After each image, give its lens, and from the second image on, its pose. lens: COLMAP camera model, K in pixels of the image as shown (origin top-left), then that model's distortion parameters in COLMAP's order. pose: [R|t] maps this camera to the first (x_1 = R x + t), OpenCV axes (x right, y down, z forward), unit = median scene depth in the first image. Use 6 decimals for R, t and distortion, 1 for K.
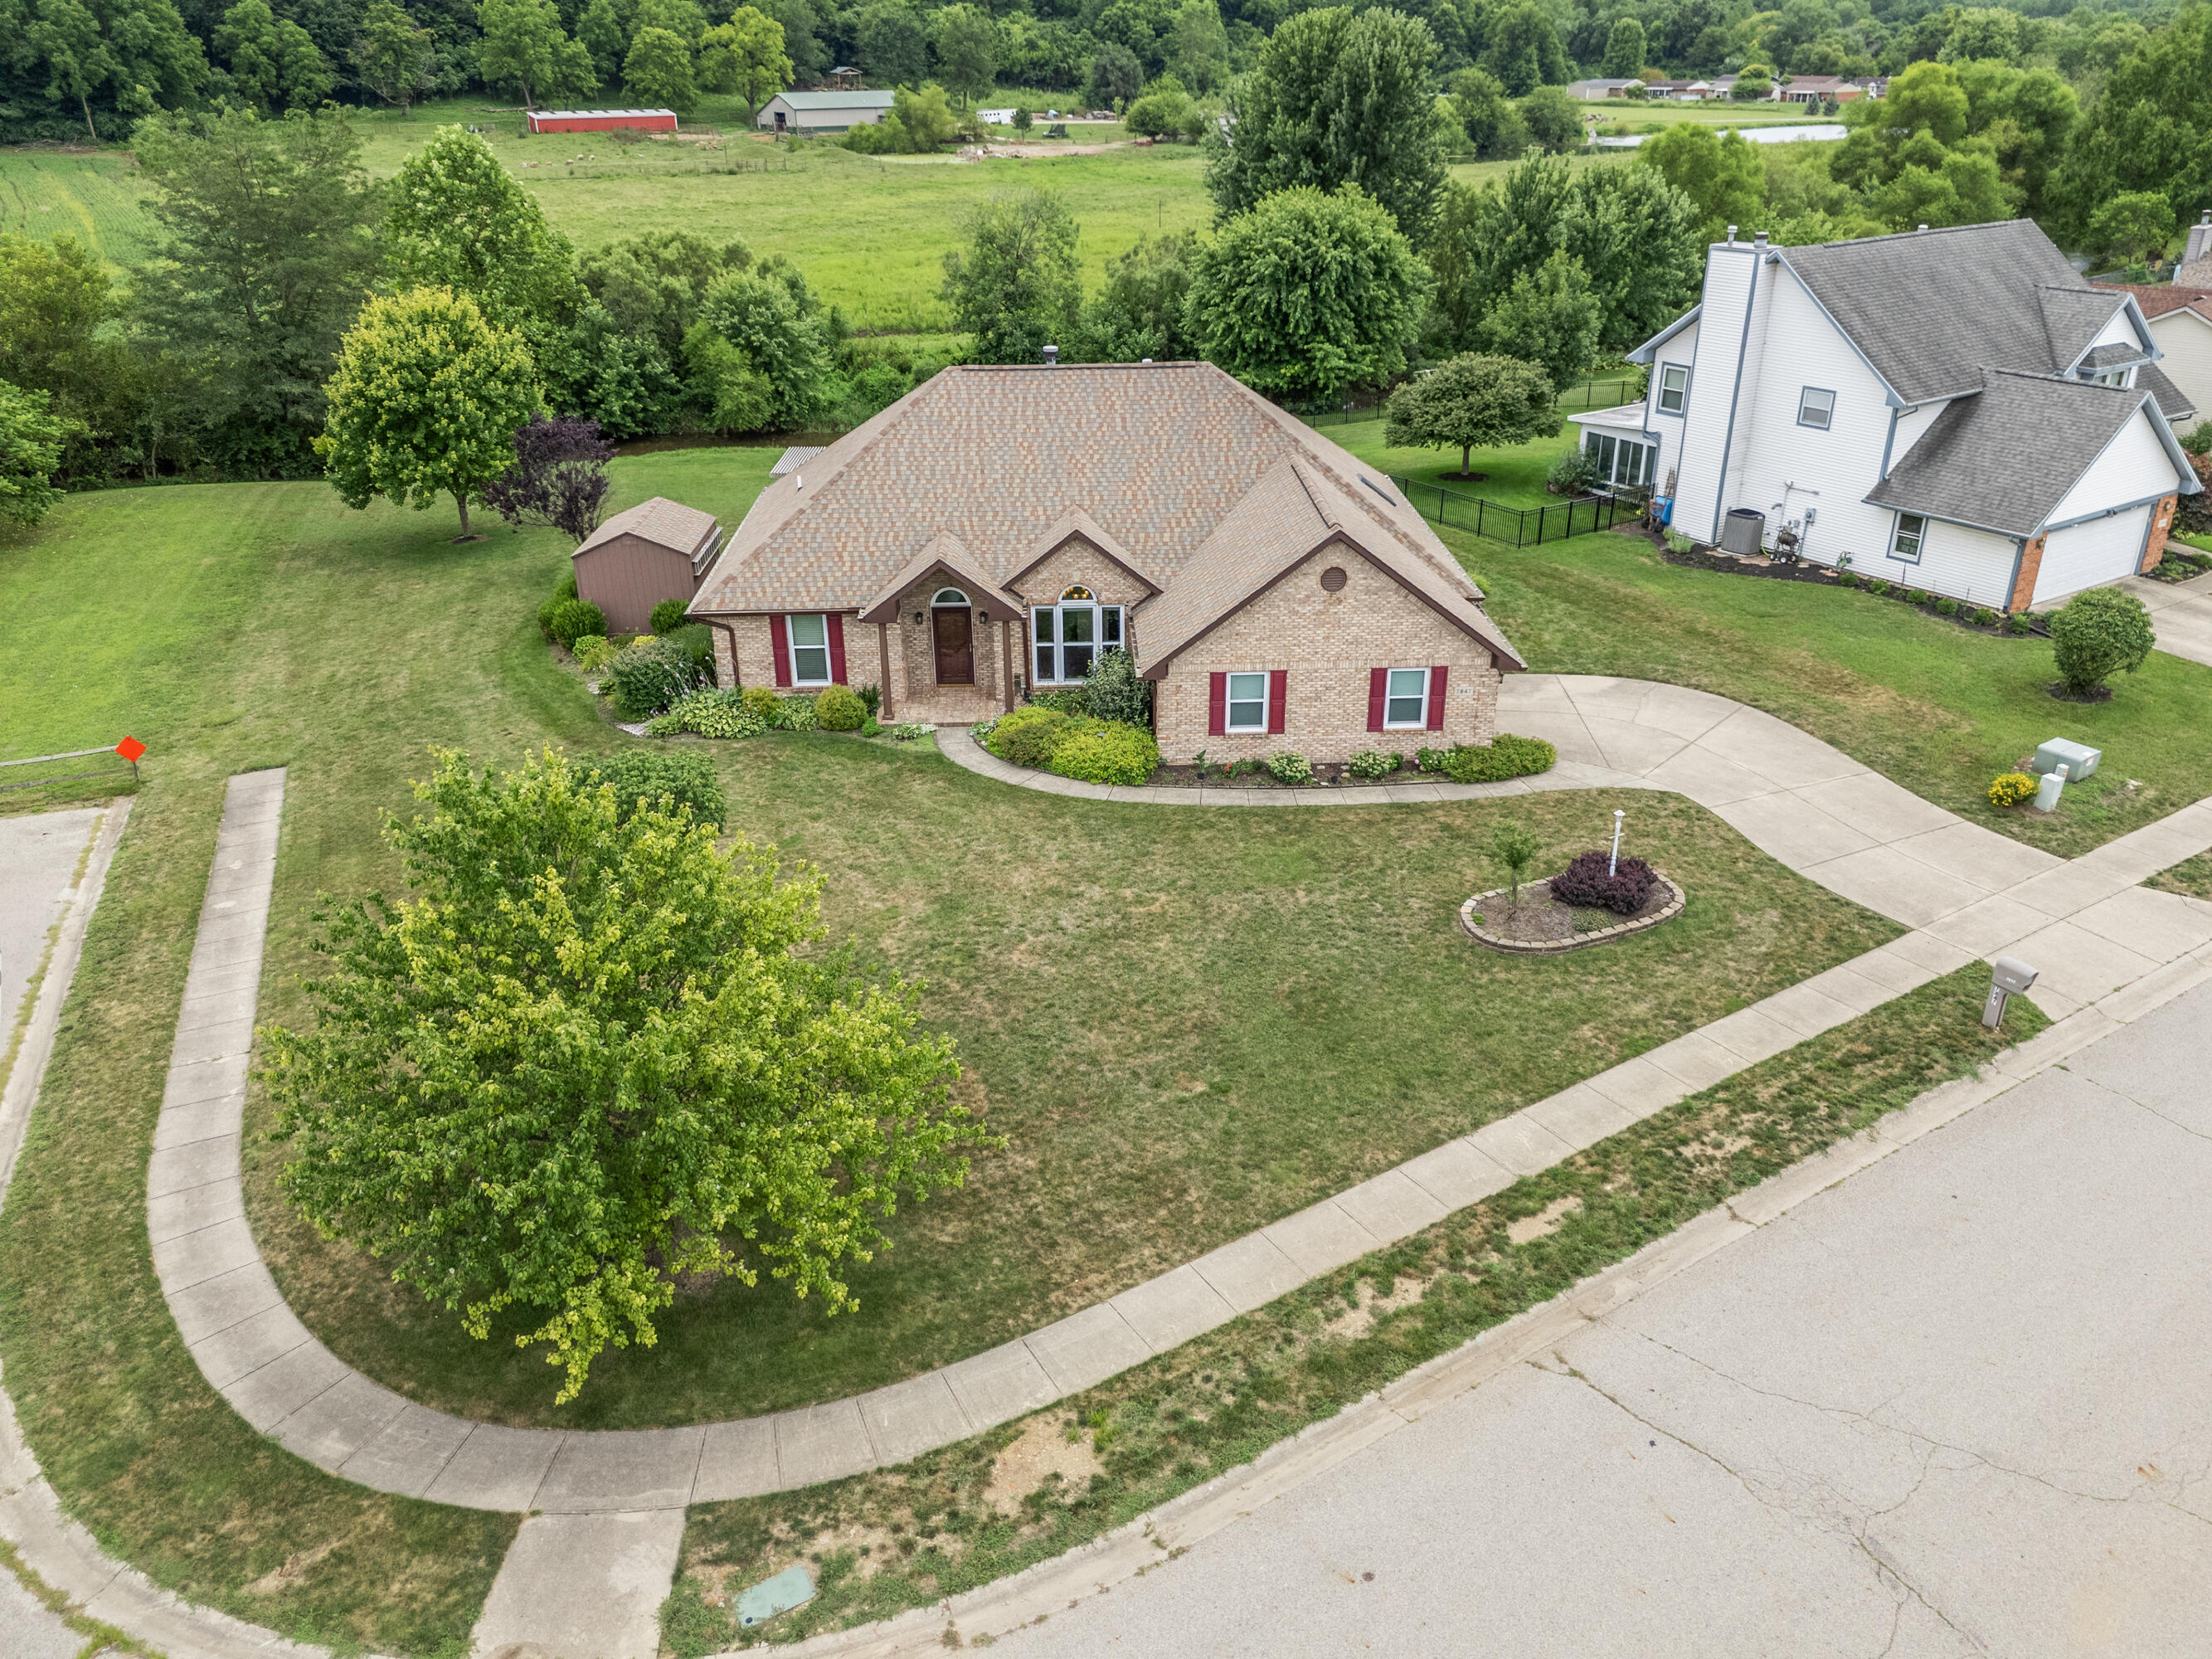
lens RADIAL K [[1591.4, 0, 1111.0], [0, 1591.4, 824.8], [0, 0, 1]] dist [0.050578, -0.051552]
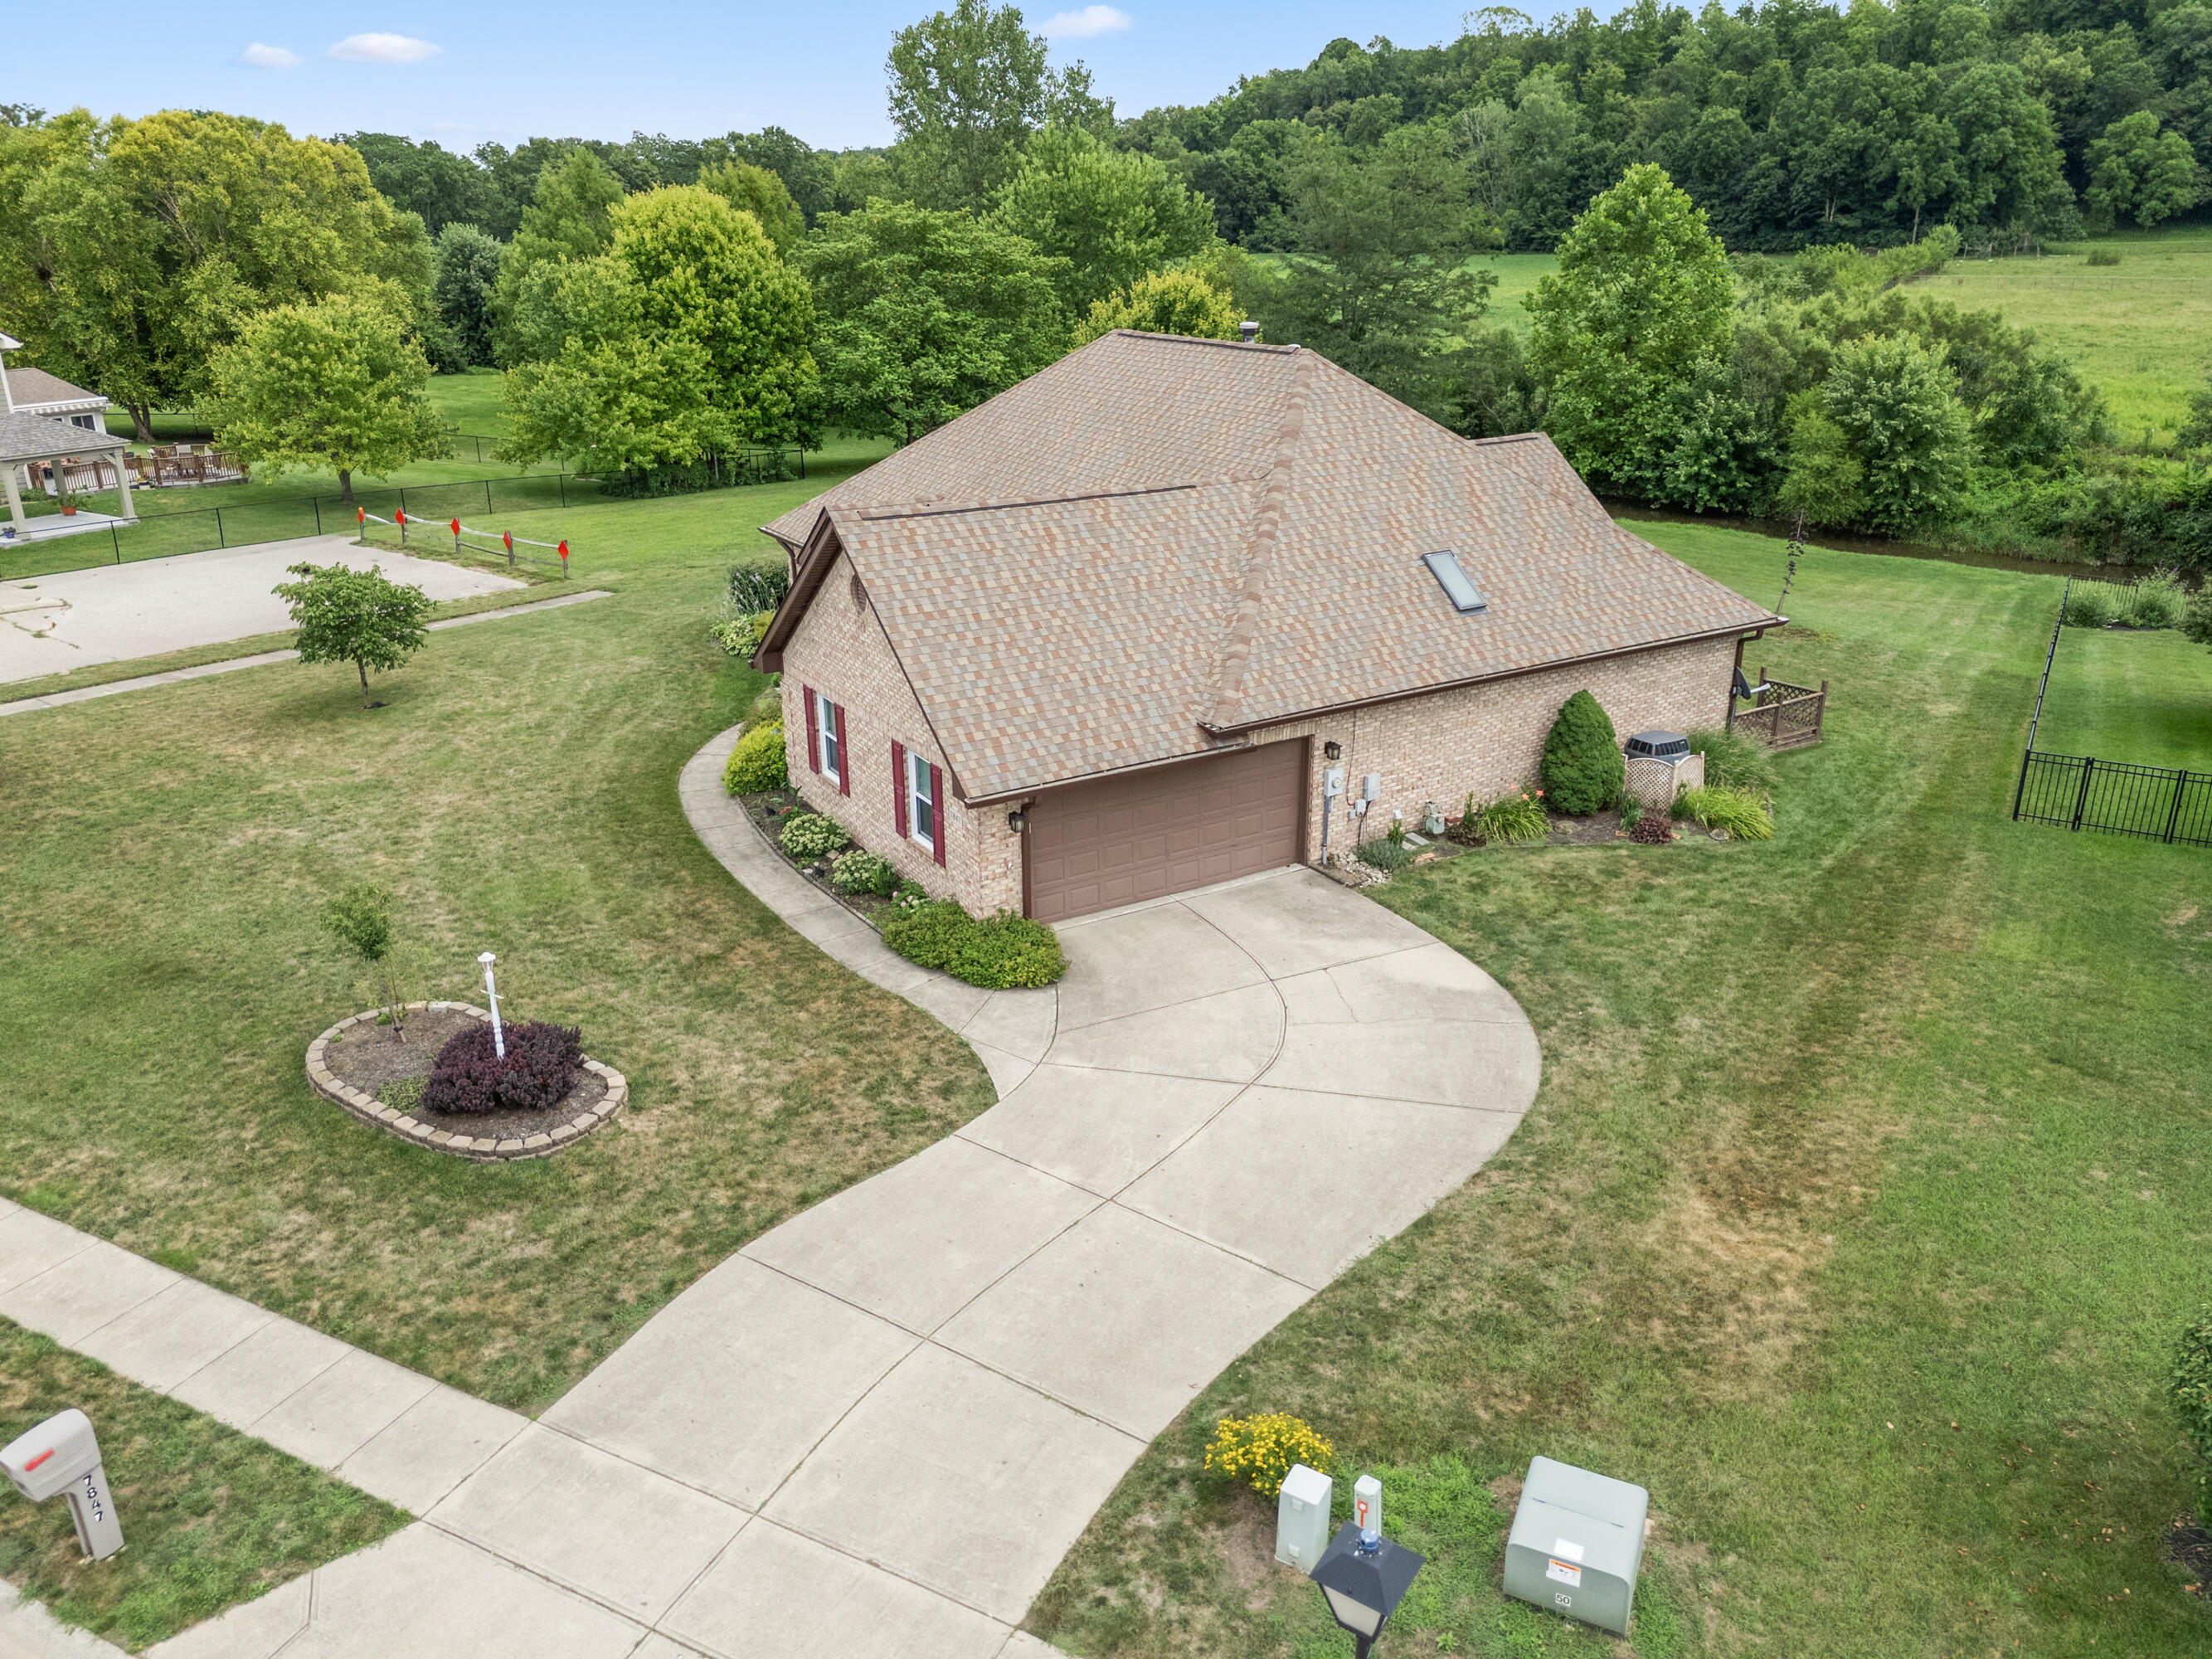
lens RADIAL K [[1602.7, 0, 1107.3], [0, 1602.7, 818.6], [0, 0, 1]] dist [0.064329, -0.059464]
pose [[0.491451, 0.312476, -0.812918, 0.547471], [-0.375912, 0.918097, 0.125648, -0.132432], [0.785600, 0.243835, 0.568663, 0.488866]]
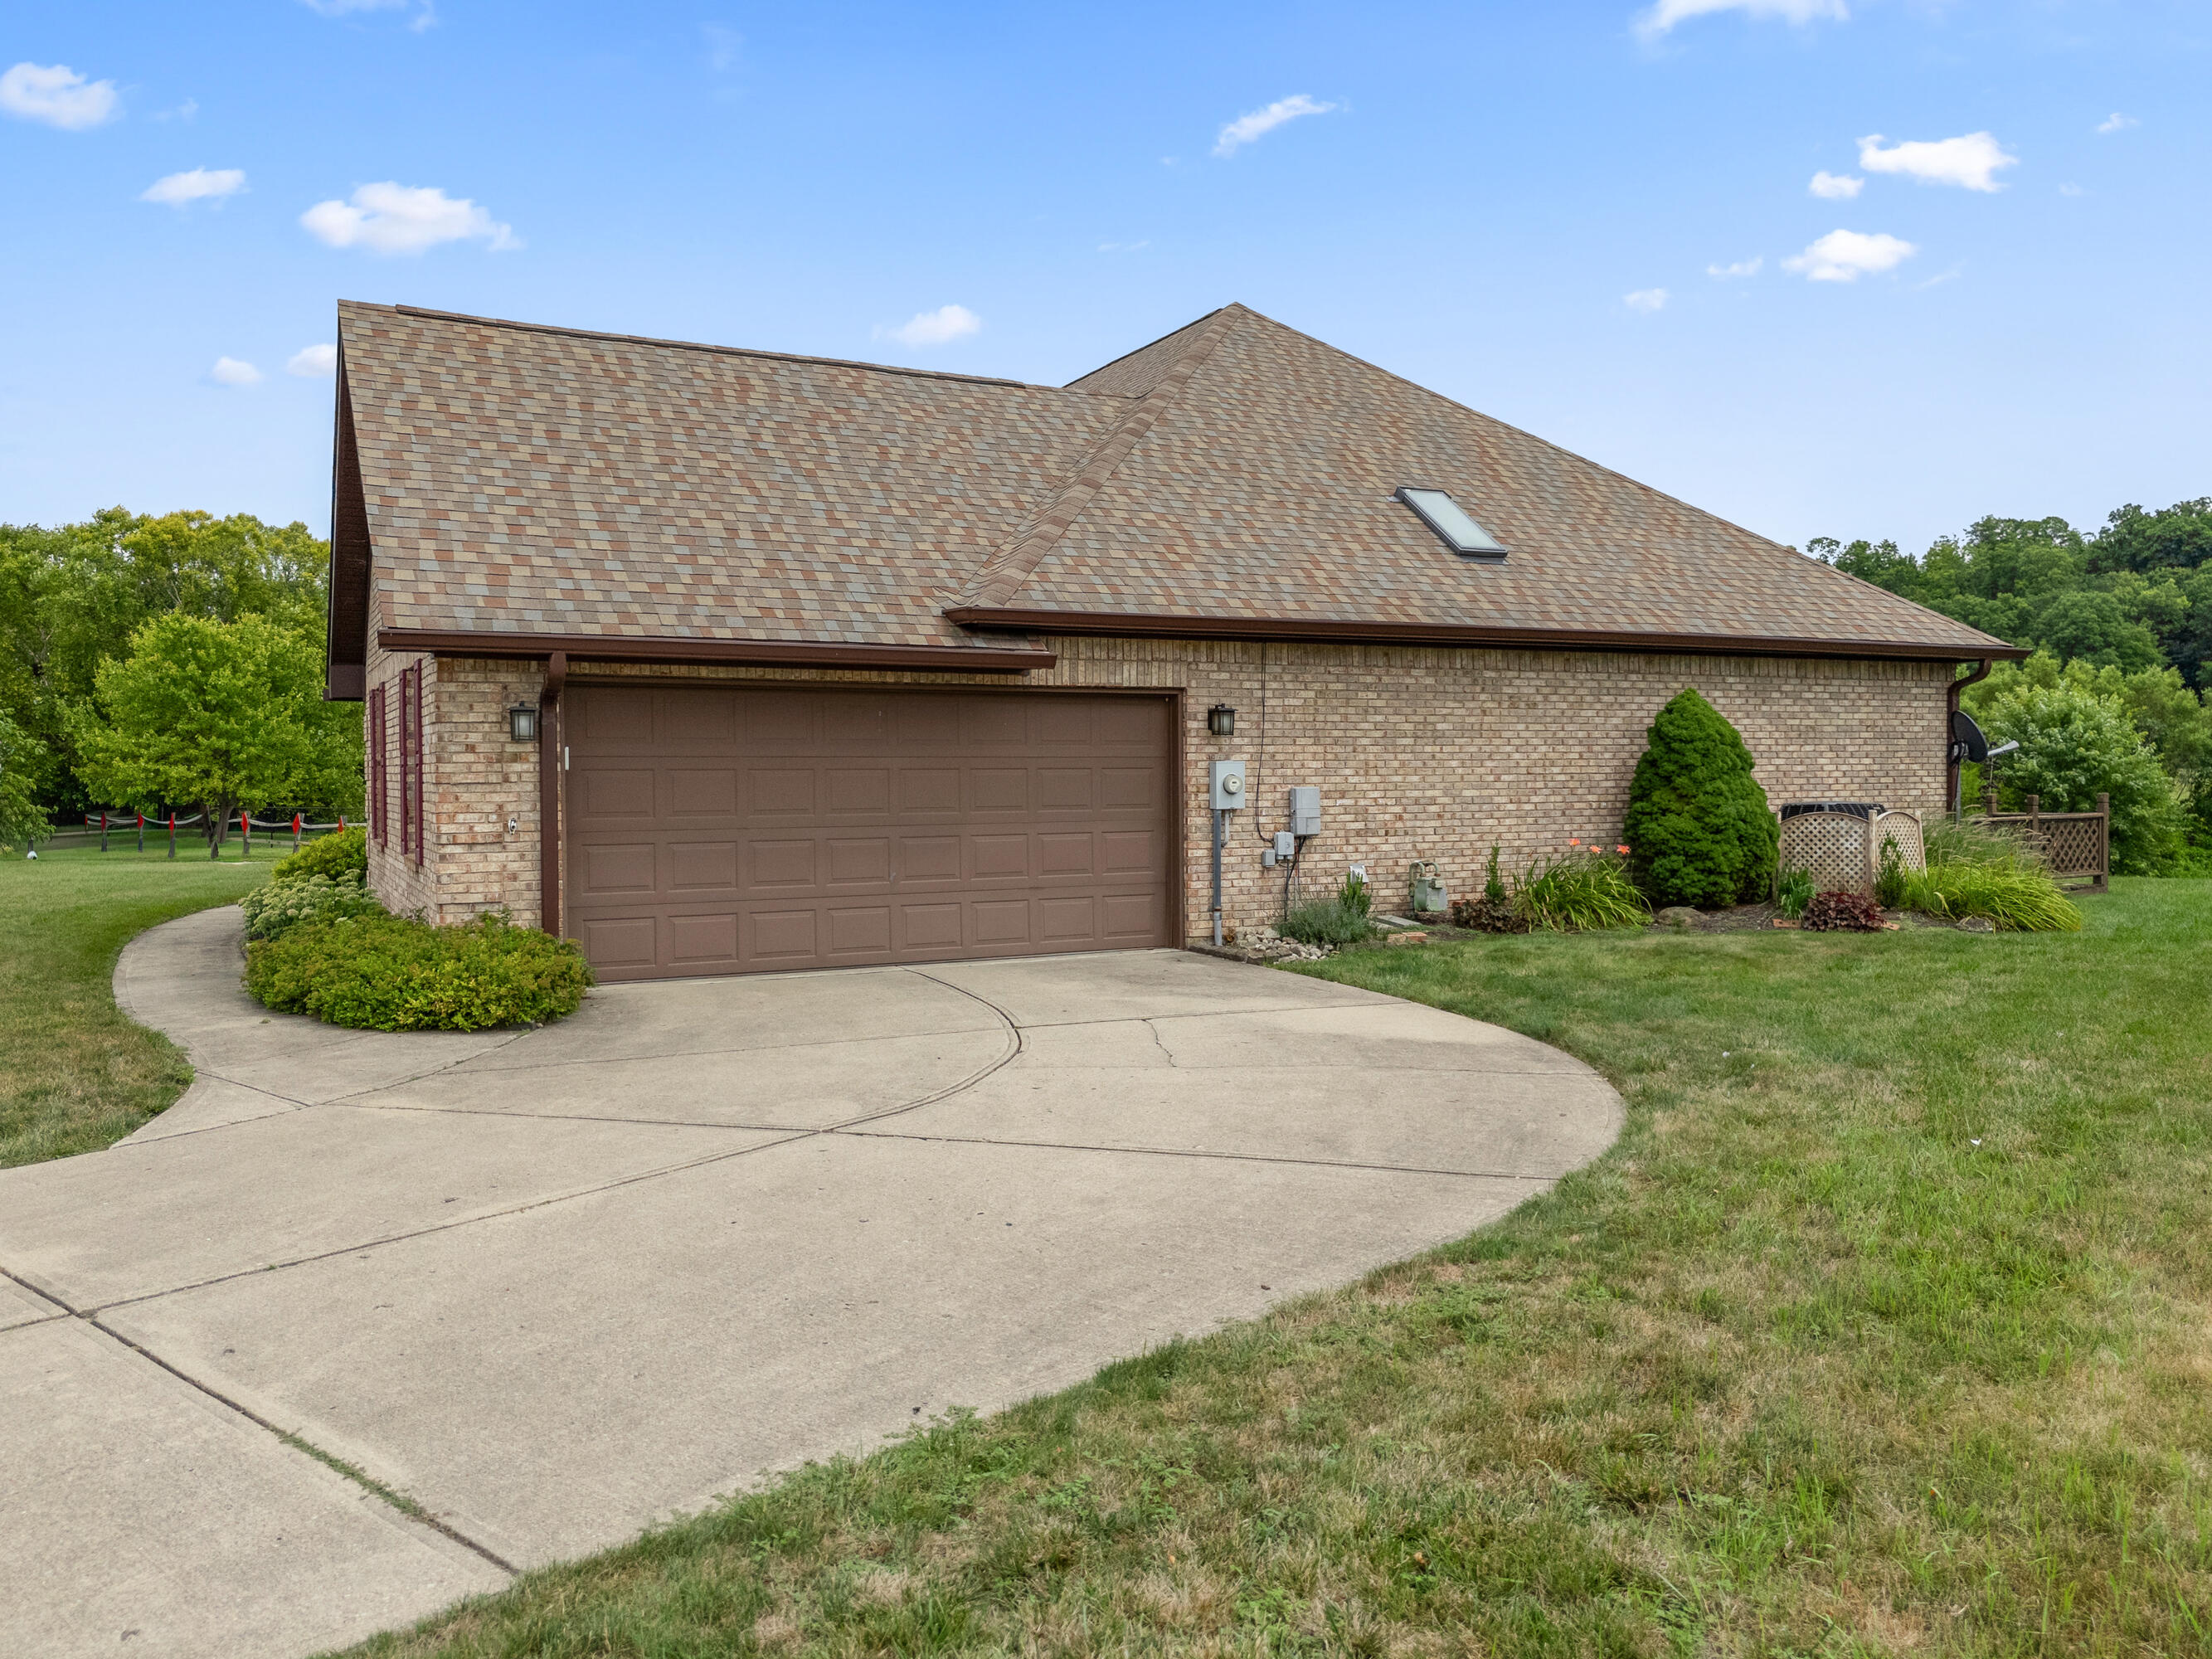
lens RADIAL K [[1650.7, 0, 1105.8], [0, 1650.7, 788.0], [0, 0, 1]] dist [0.034569, -0.001472]
pose [[0.432538, 0.019204, -0.901411, 0.413538], [-0.389084, 0.905864, -0.167402, -0.051664], [0.813341, 0.423132, 0.399293, 0.698533]]
